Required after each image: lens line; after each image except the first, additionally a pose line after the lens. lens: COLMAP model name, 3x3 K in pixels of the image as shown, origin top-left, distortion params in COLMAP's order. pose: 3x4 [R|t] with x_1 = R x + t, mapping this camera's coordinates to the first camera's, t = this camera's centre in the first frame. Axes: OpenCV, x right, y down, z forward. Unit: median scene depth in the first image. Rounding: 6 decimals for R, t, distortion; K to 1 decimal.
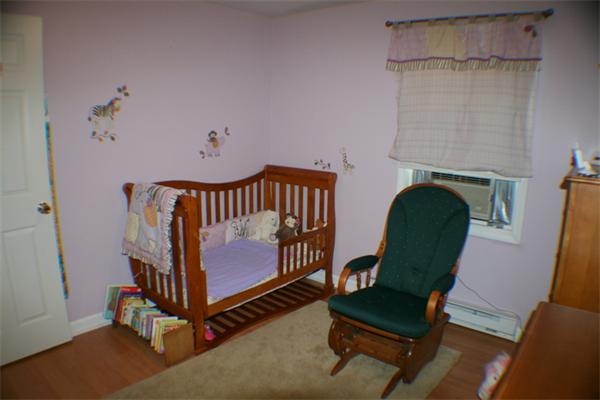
lens RADIAL K [[413.6, 0, 299.5], [0, 413.6, 207.3], [0, 0, 1]] dist [-0.246113, 0.085660]
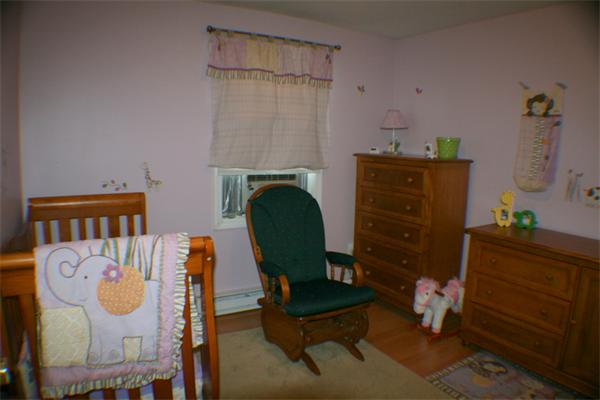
lens RADIAL K [[413.6, 0, 299.5], [0, 413.6, 207.3], [0, 0, 1]] dist [-0.246113, 0.085660]
pose [[0.335557, -0.174348, 0.925745, -0.667135], [0.173005, 0.977414, 0.121369, -0.115558], [-0.925997, 0.119432, 0.358141, 0.495410]]
